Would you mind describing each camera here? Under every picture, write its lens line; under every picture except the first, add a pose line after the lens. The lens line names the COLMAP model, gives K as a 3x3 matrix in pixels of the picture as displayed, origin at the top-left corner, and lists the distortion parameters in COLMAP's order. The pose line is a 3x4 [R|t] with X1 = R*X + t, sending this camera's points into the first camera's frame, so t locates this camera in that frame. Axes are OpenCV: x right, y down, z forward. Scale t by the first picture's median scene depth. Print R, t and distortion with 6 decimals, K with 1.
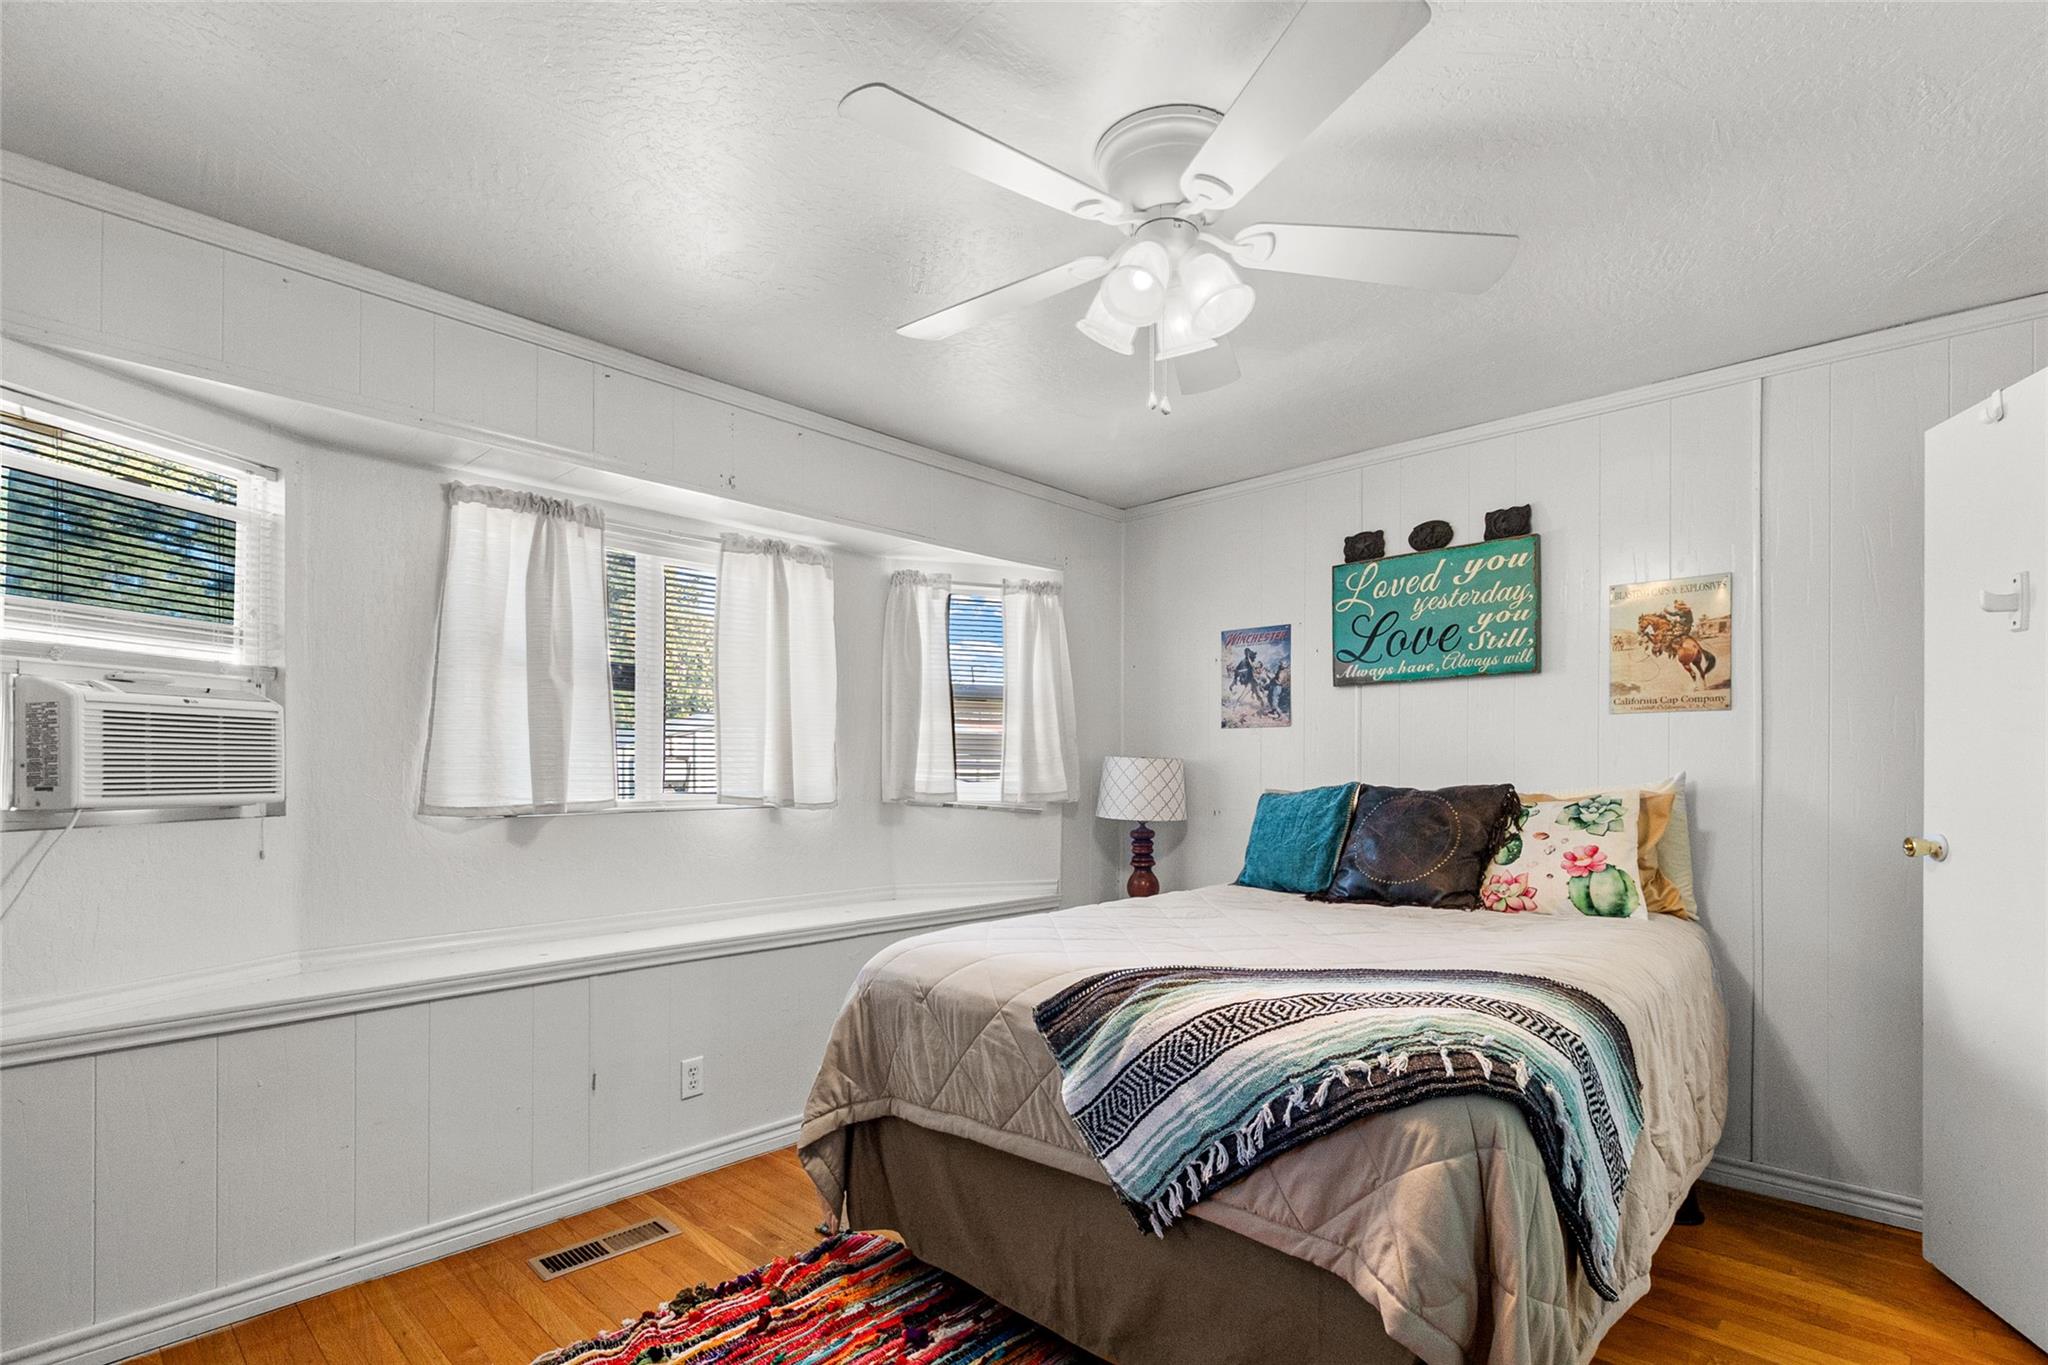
lens RADIAL K [[975.2, 0, 1039.8], [0, 975.2, 764.3], [0, 0, 1]] dist [0.000574, -0.000531]
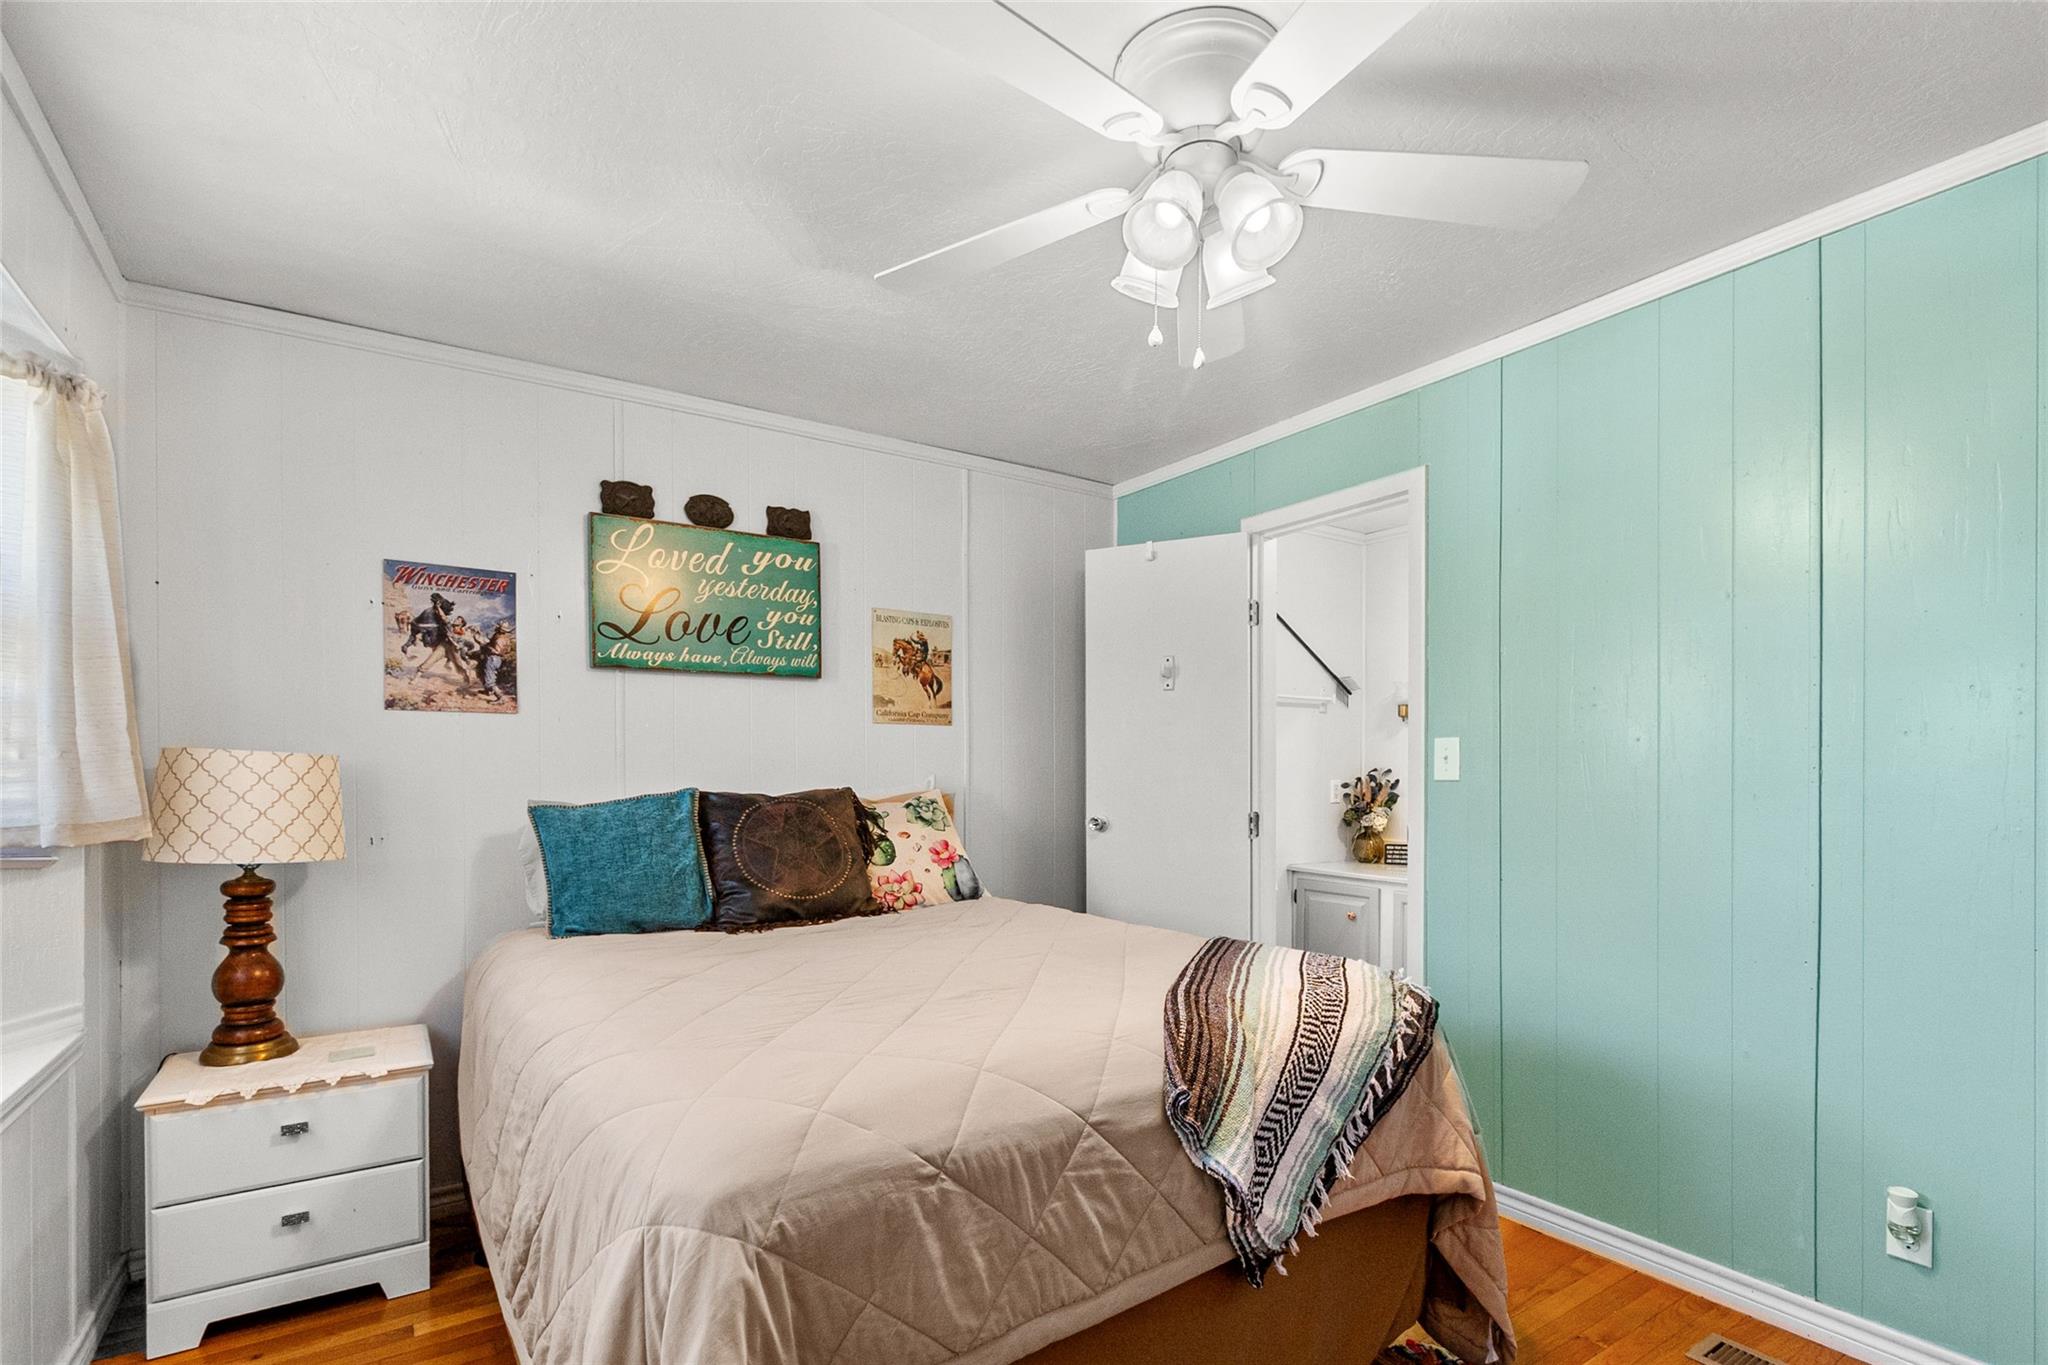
lens RADIAL K [[975.2, 0, 1045.7], [0, 975.2, 782.6], [0, 0, 1]] dist [0.000574, -0.000531]
pose [[0.217008, -0.008394, 0.976134, -0.428408], [-0.004285, 0.999945, 0.009552, 0.004361], [-0.976160, -0.006256, 0.216960, 0.530404]]
